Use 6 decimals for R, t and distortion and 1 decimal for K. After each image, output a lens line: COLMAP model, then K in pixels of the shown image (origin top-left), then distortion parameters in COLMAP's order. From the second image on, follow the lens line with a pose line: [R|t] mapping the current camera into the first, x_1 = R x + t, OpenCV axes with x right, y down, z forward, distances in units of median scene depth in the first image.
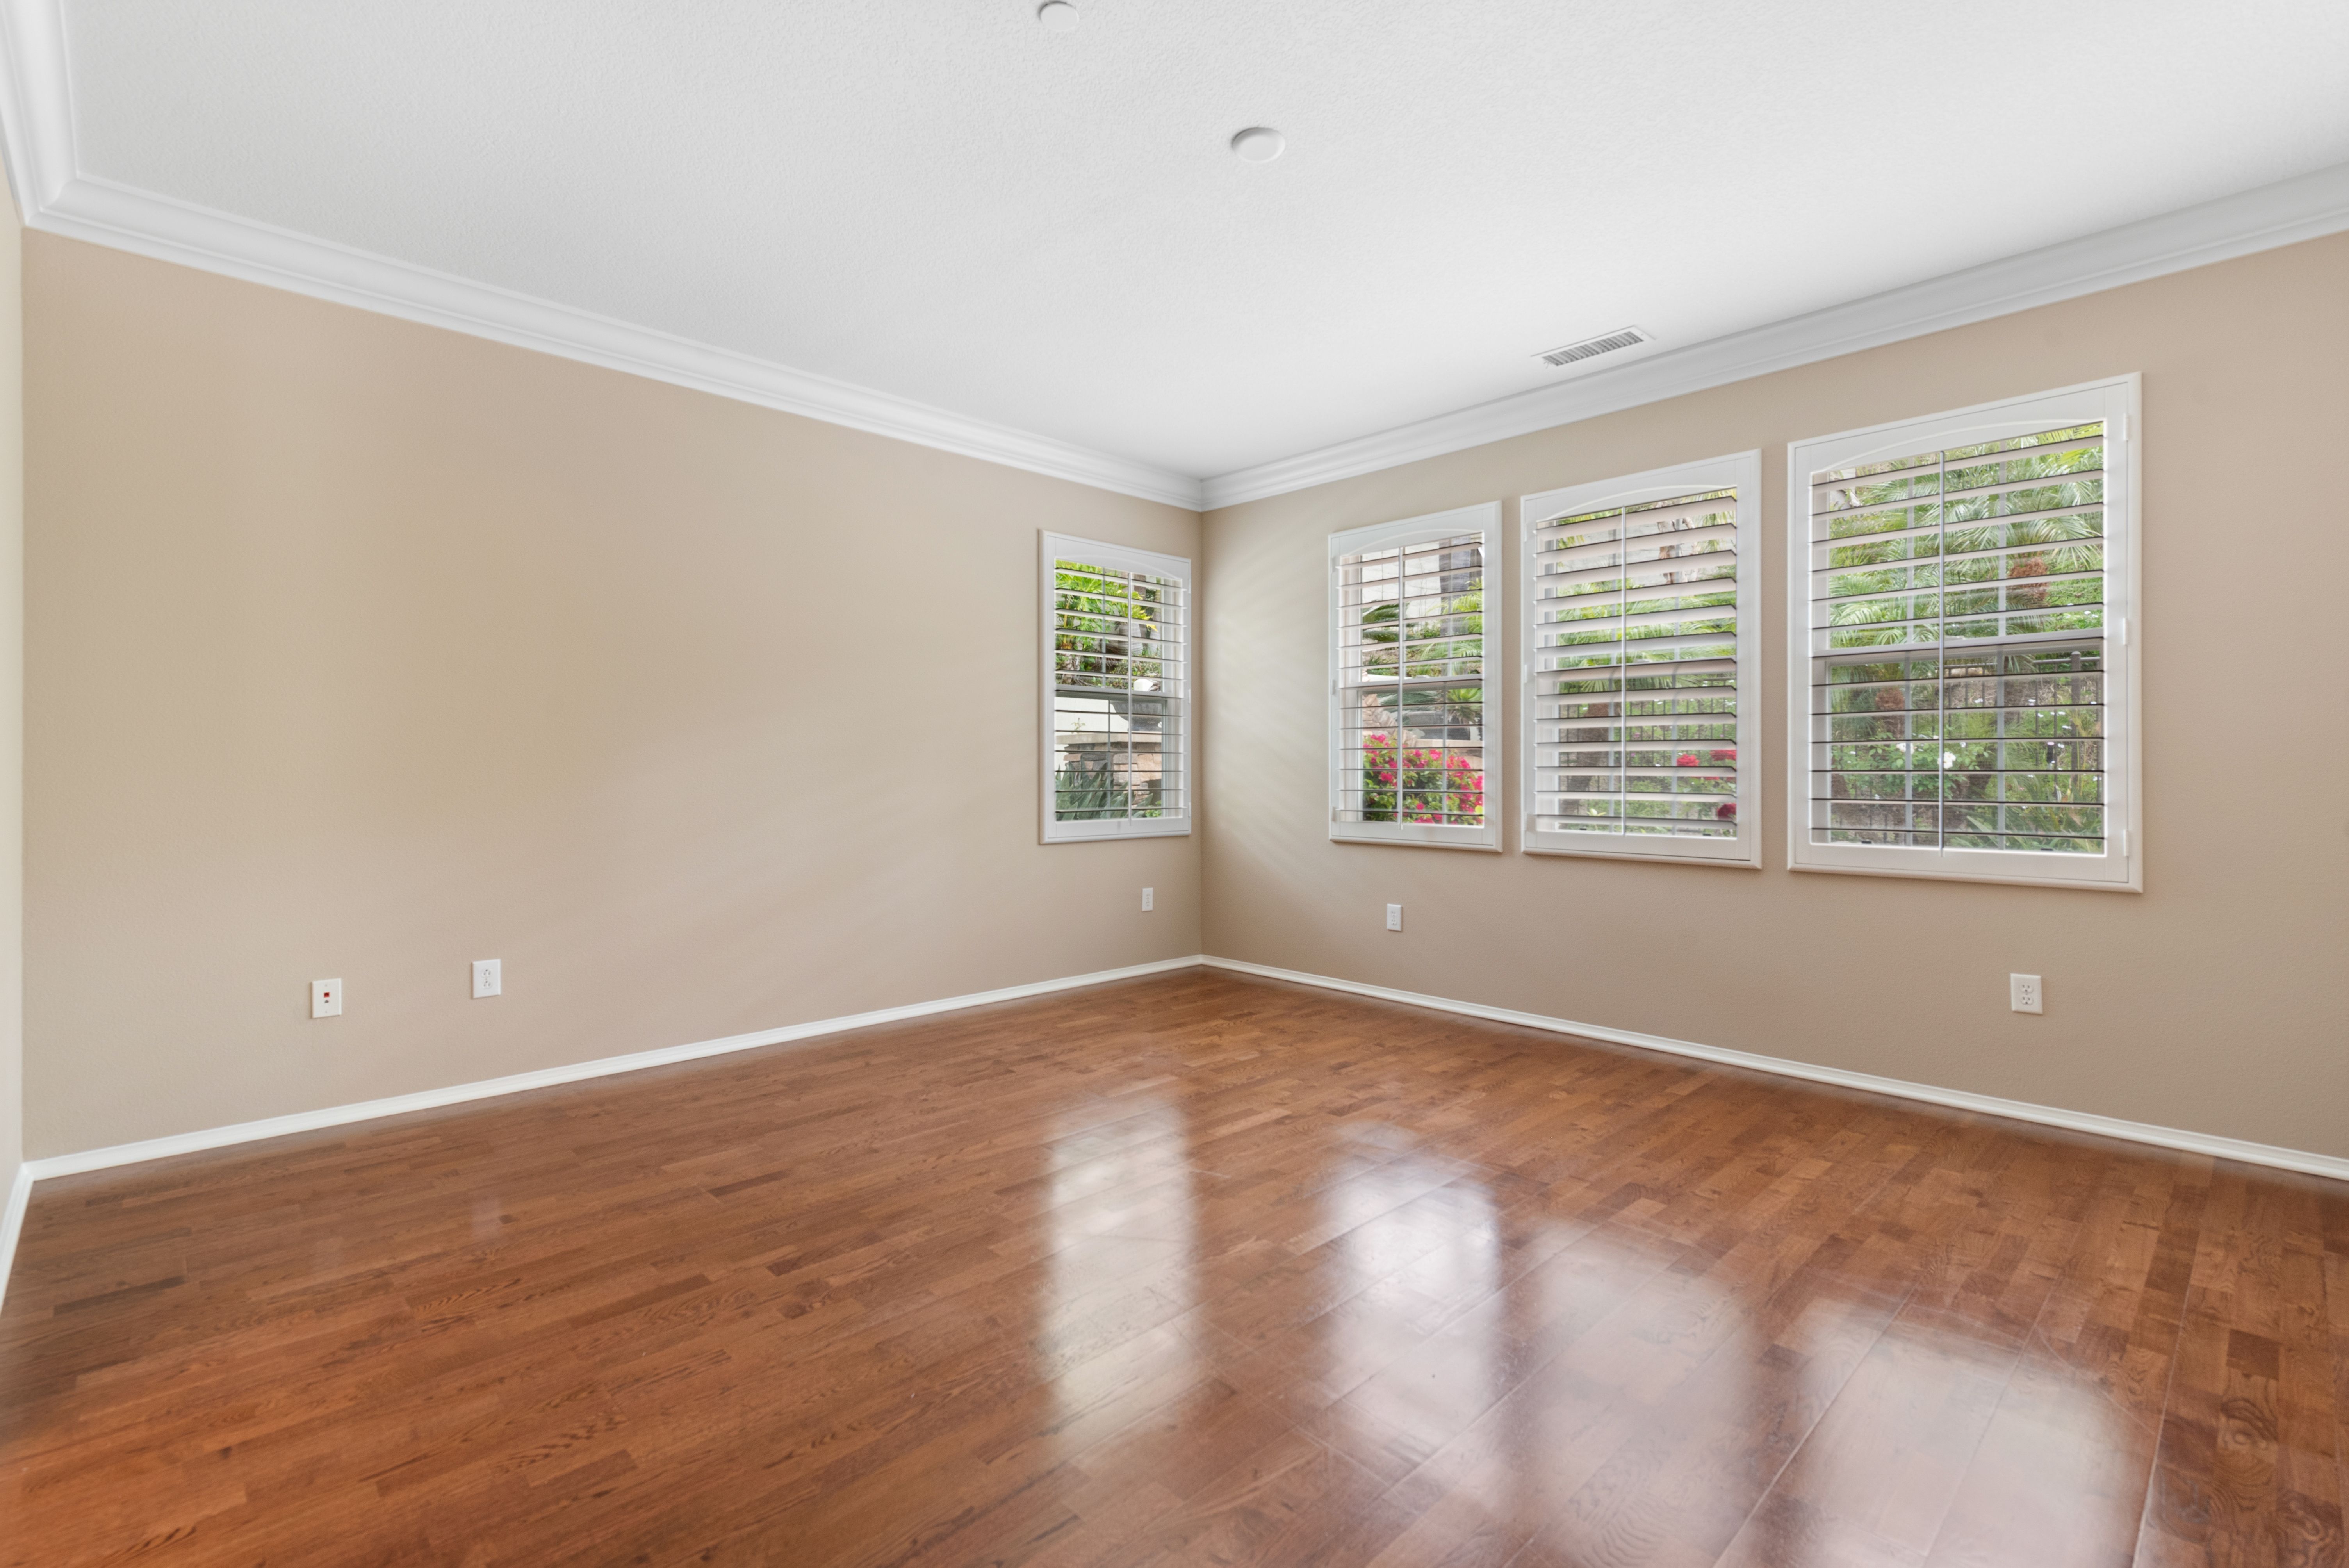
lens RADIAL K [[1010.2, 0, 1188.6], [0, 1010.2, 800.6], [0, 0, 1]] dist [-0.012435, -0.000665]
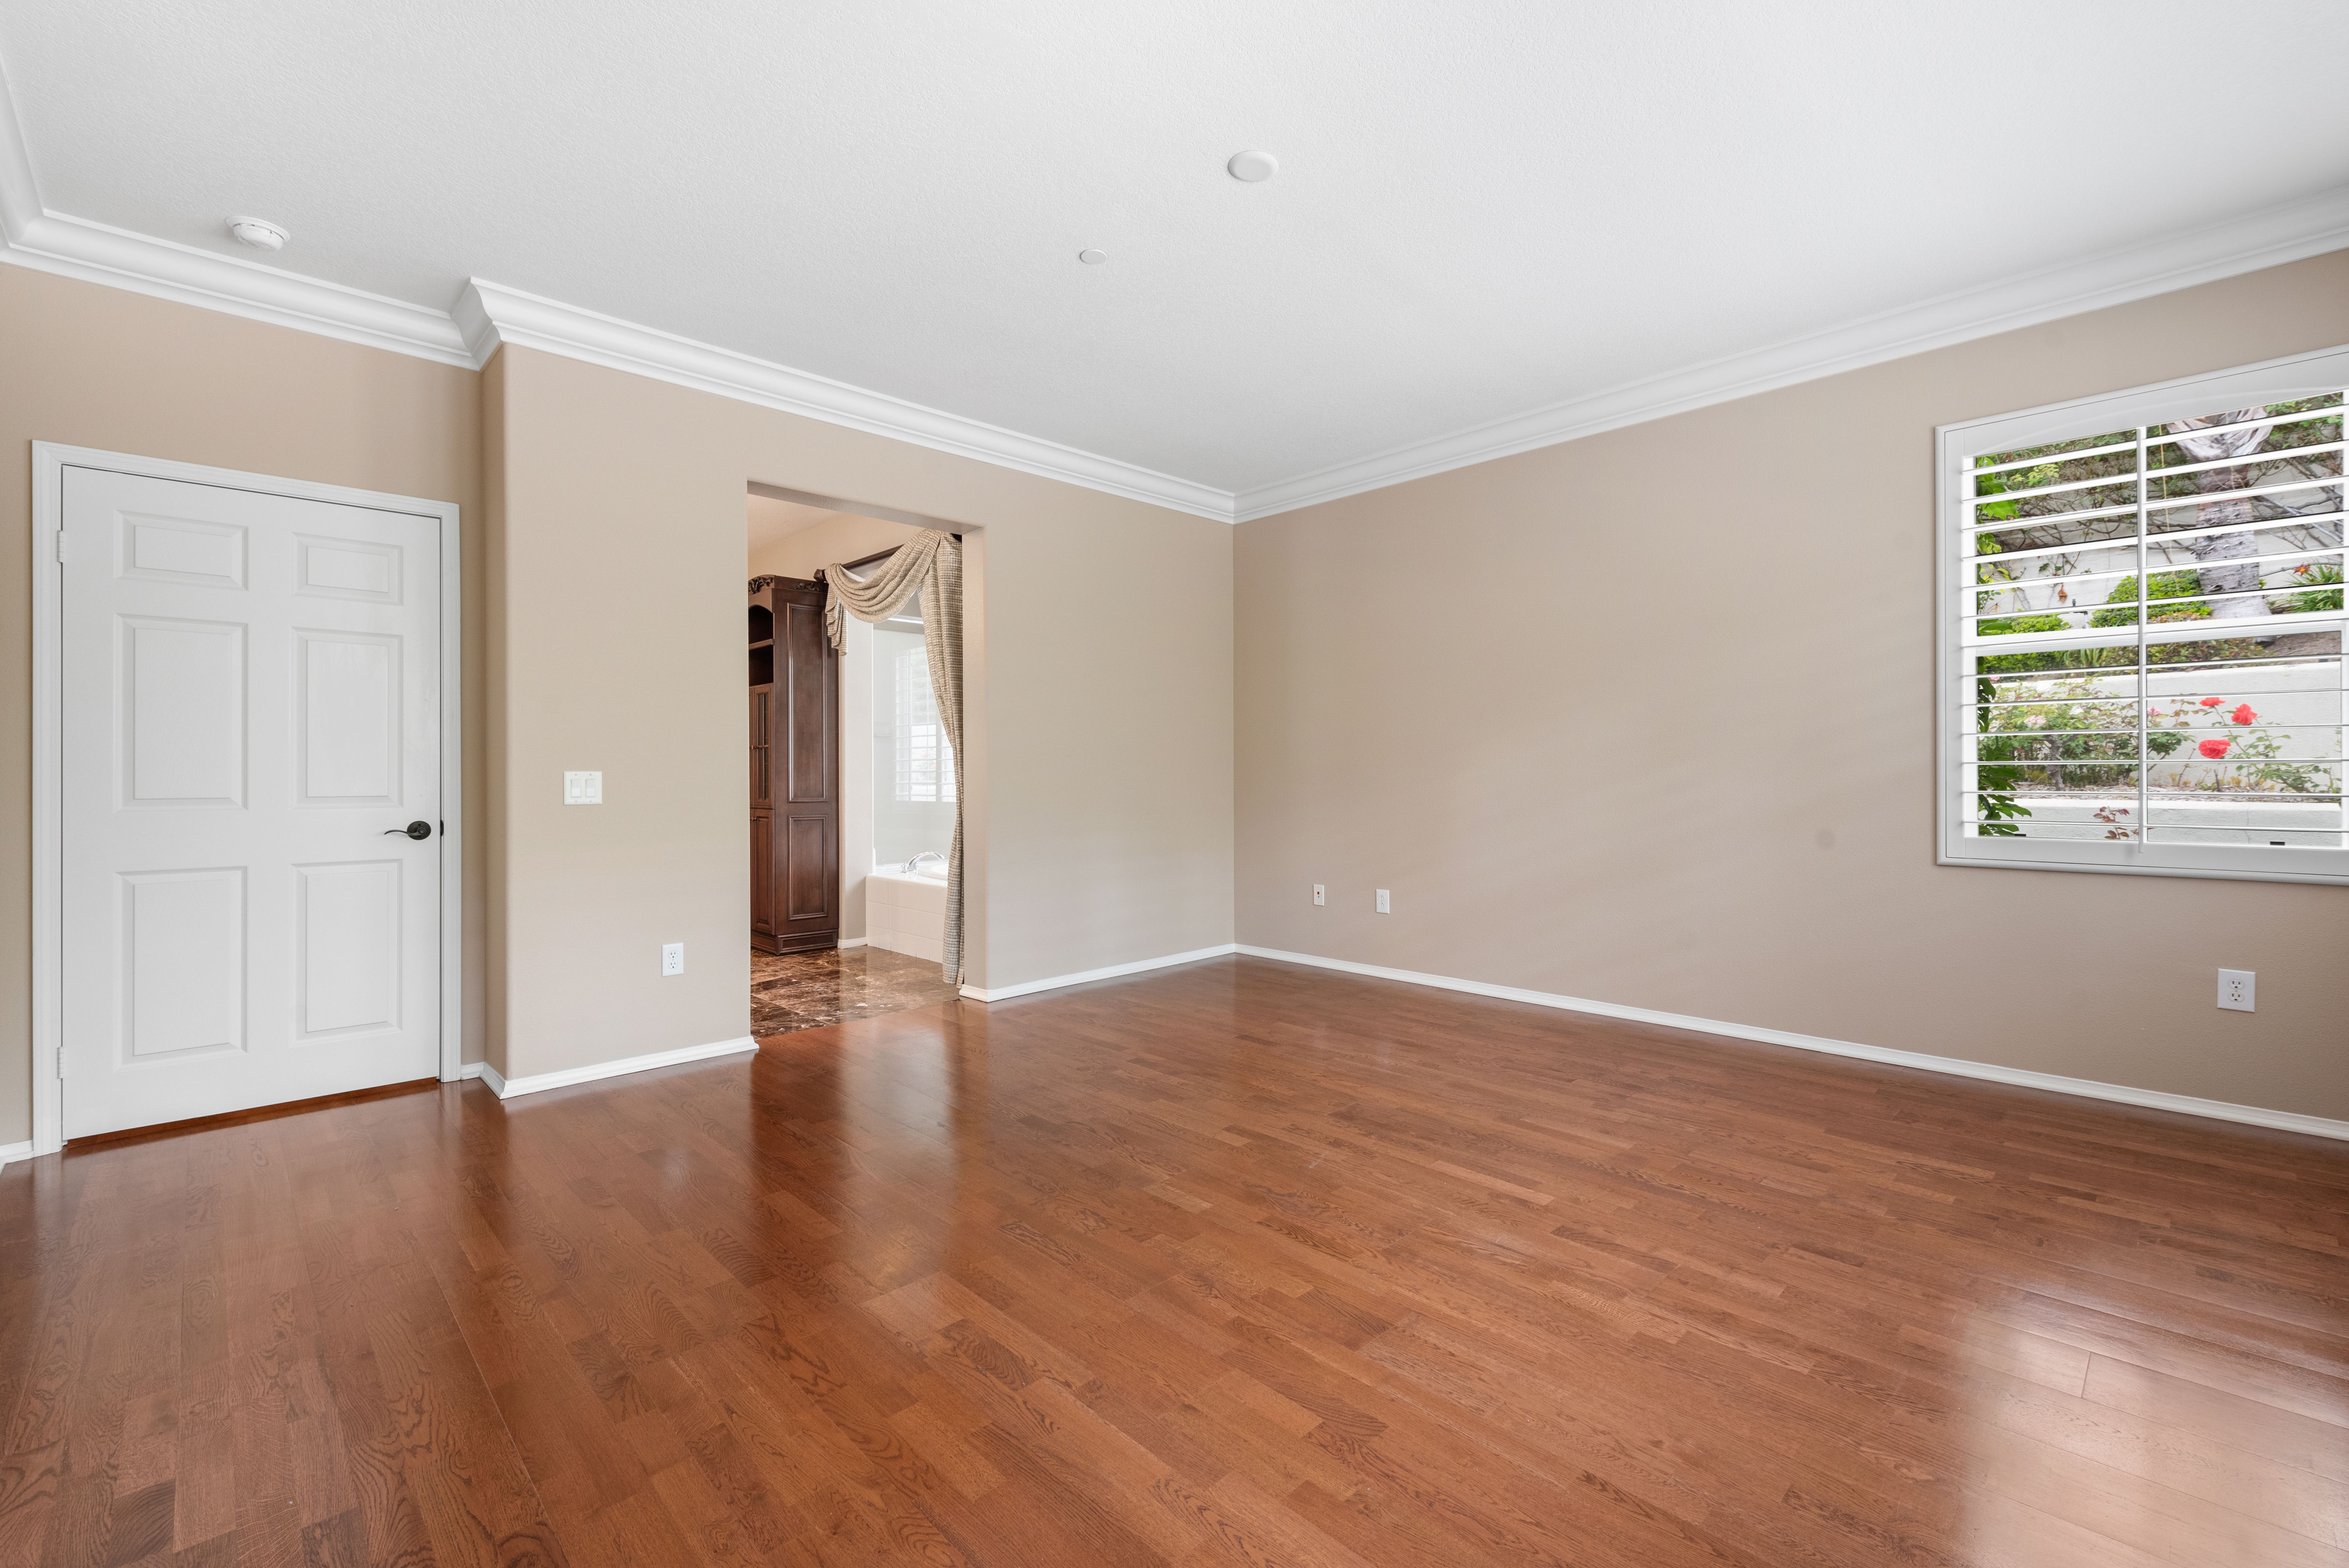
lens RADIAL K [[1010.2, 0, 1198.5], [0, 1010.2, 775.2], [0, 0, 1]] dist [-0.012435, -0.000665]
pose [[0.027017, 0.013291, -0.999547, 0.864345], [-0.020370, 0.999711, 0.012742, -0.030459], [0.999427, 0.020016, 0.027280, 0.692724]]
